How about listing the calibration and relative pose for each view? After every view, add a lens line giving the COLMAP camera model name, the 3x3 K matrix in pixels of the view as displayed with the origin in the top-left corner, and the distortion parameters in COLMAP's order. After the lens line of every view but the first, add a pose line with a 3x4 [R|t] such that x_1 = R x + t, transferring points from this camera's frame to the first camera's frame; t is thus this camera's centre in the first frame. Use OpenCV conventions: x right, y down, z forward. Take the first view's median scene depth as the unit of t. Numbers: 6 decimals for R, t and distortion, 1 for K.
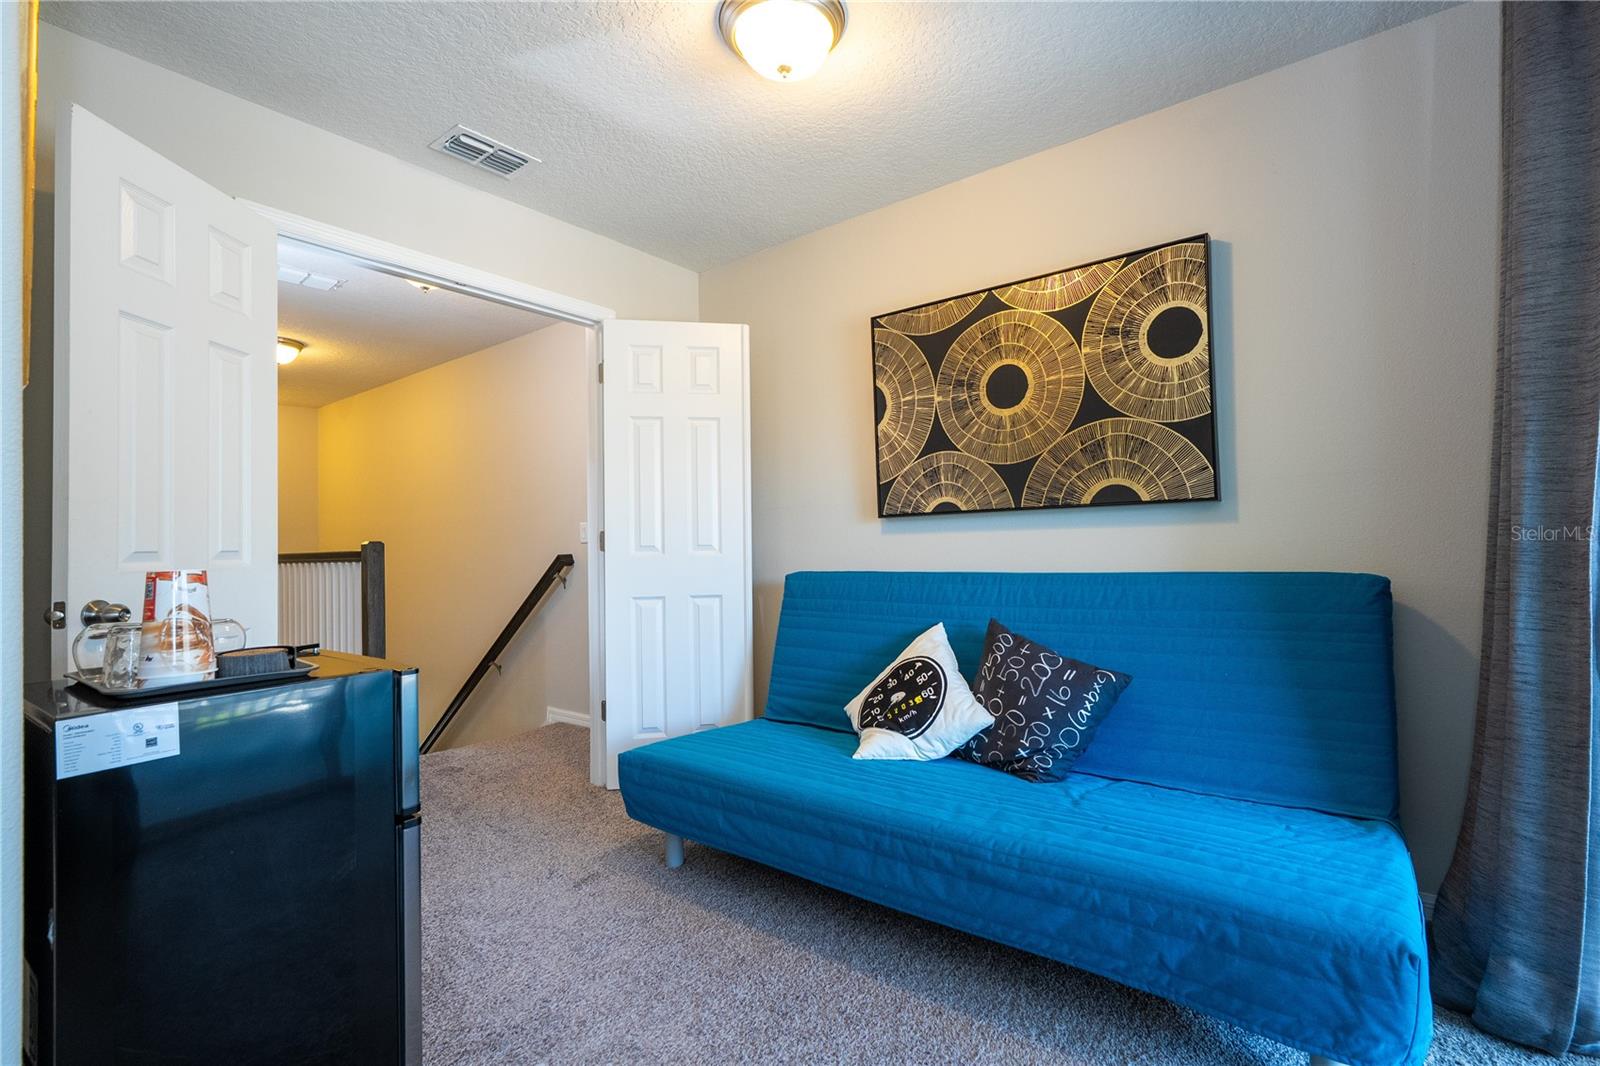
lens RADIAL K [[722.8, 0, 811.2], [0, 722.8, 529.0], [0, 0, 1]] dist [-0.002813, 0.000995]
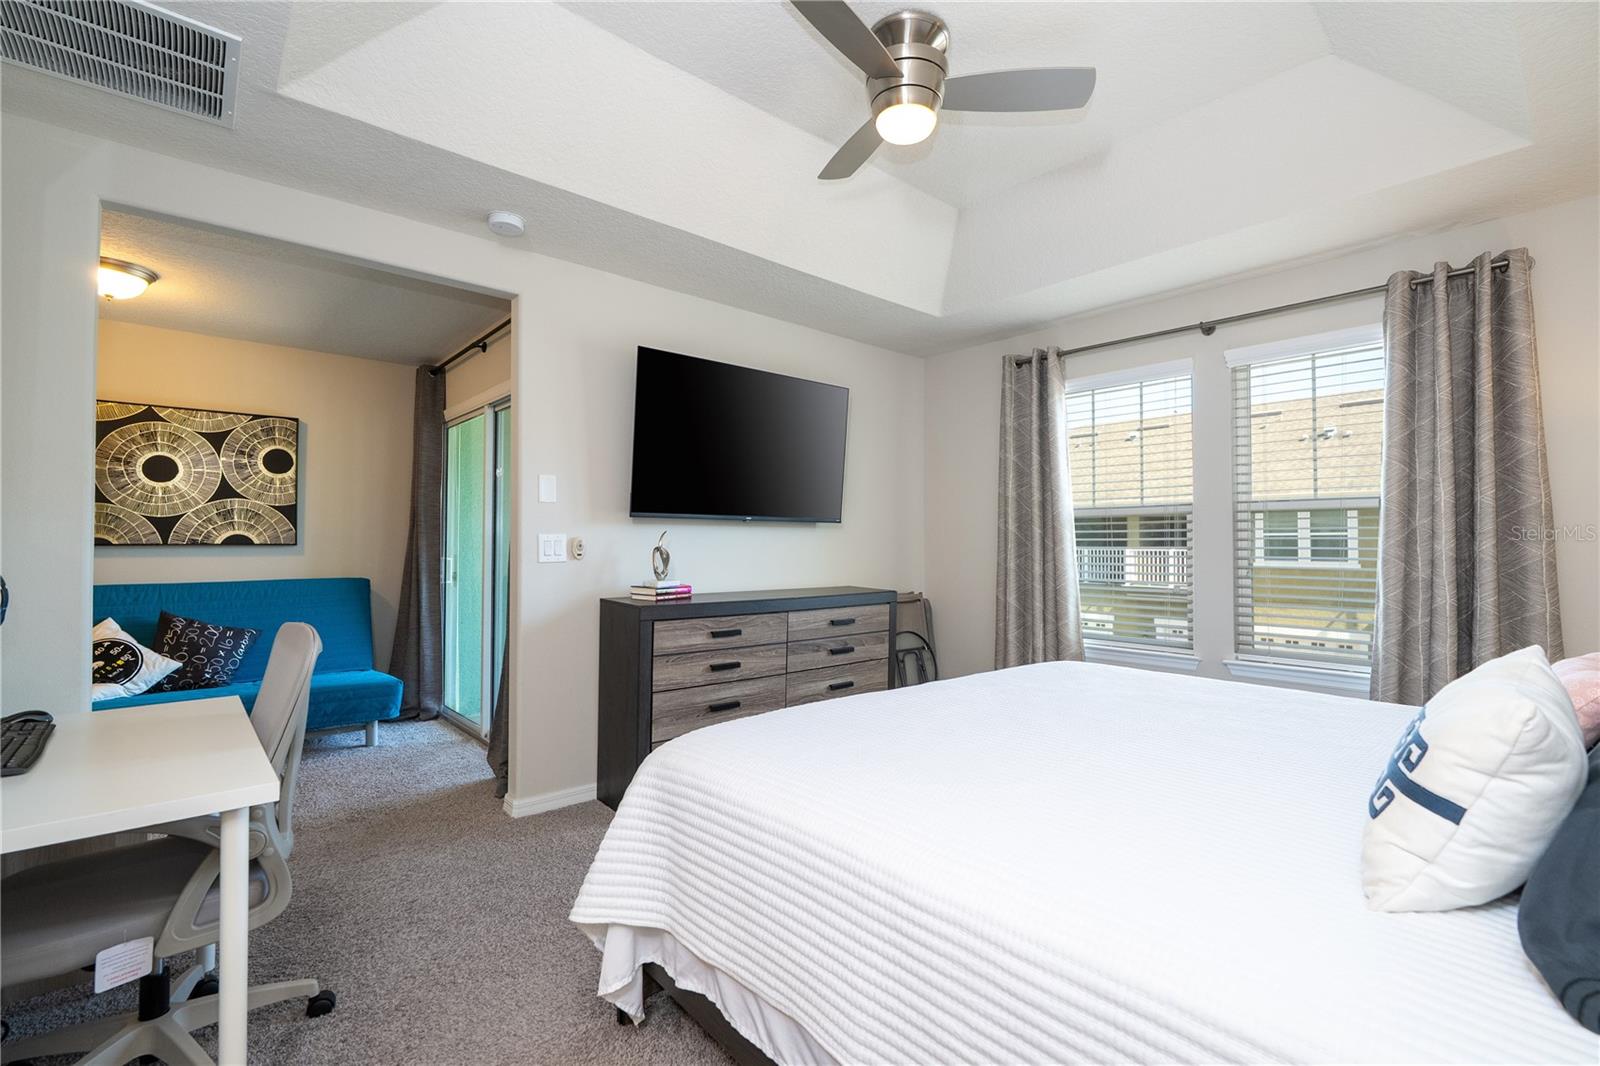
lens RADIAL K [[722.8, 0, 811.2], [0, 722.8, 529.0], [0, 0, 1]] dist [-0.002813, 0.000995]
pose [[0.190919, 0.041653, 0.980722, -1.181723], [-0.026699, 0.998950, -0.037230, -0.046910], [-0.981243, -0.019077, 0.191831, -0.852104]]
